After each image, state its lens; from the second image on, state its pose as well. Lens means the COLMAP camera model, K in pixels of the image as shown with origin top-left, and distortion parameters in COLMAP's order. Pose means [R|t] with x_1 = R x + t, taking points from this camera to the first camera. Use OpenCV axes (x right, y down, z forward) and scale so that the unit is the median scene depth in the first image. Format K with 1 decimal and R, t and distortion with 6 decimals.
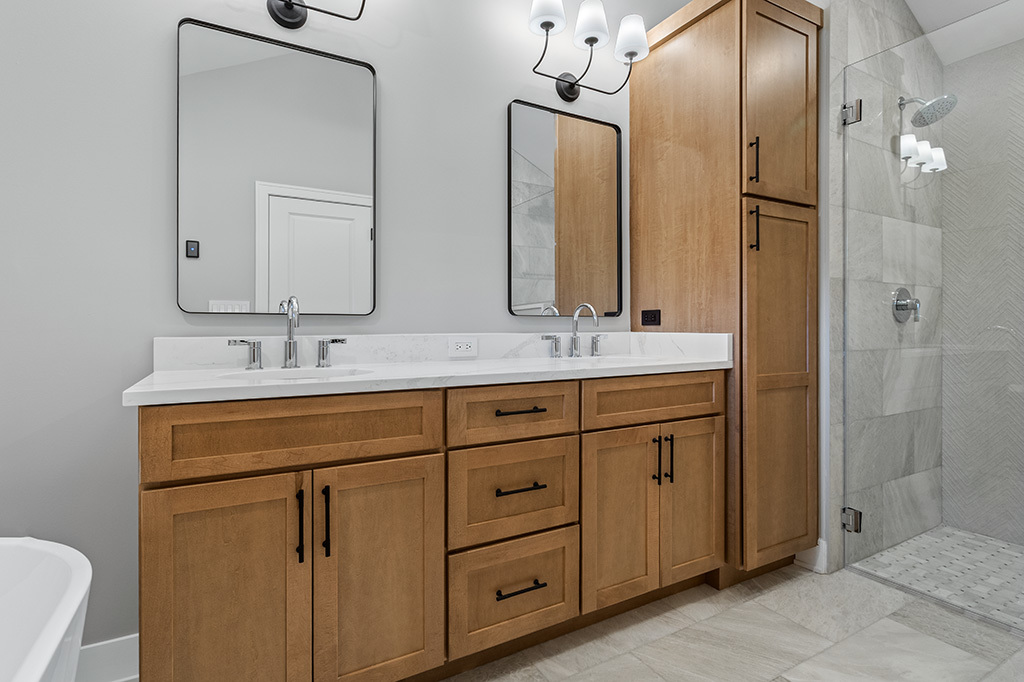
lens RADIAL K [[506.9, 0, 507.0], [0, 506.9, 324.6], [0, 0, 1]] dist [-0.005749, -0.000300]
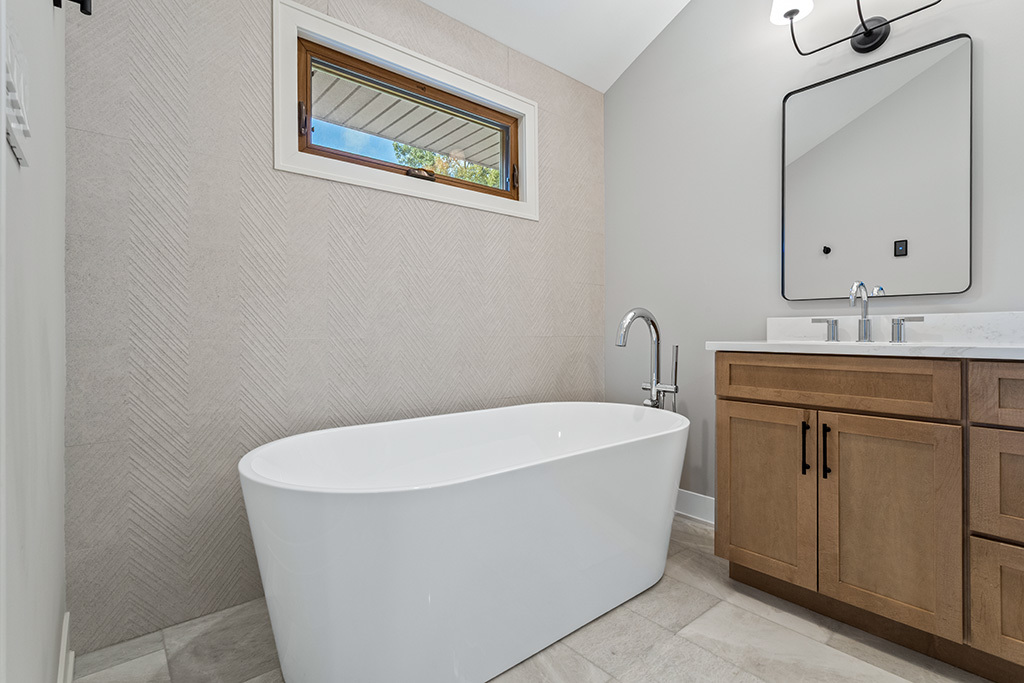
lens RADIAL K [[486.1, 0, 508.2], [0, 486.1, 334.7], [0, 0, 1]] dist [-0.003753, 0.001076]
pose [[0.189980, 0.005710, -0.981771, 0.490829], [0.001828, 0.999979, 0.006170, 0.055704], [0.981786, -0.002967, 0.189966, -0.023113]]
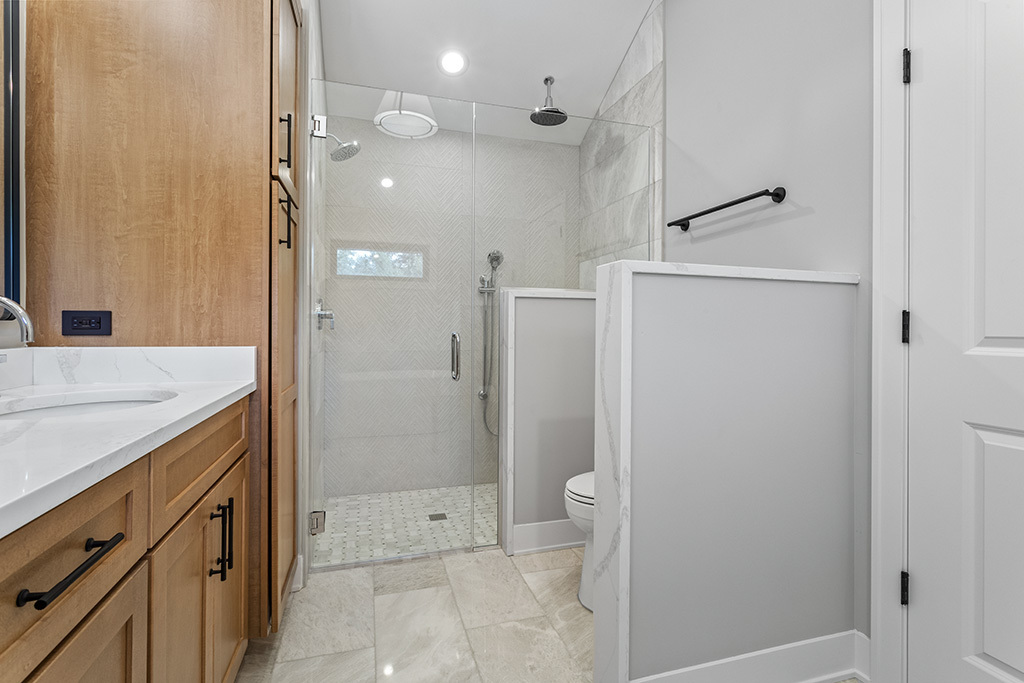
lens RADIAL K [[486.1, 0, 512.1], [0, 486.1, 325.2], [0, 0, 1]] dist [-0.003753, 0.001076]
pose [[0.217991, 0.002884, 0.975946, -0.239085], [-0.010882, 0.999941, -0.000524, -0.022135], [-0.975890, -0.010506, 0.218010, 0.493332]]
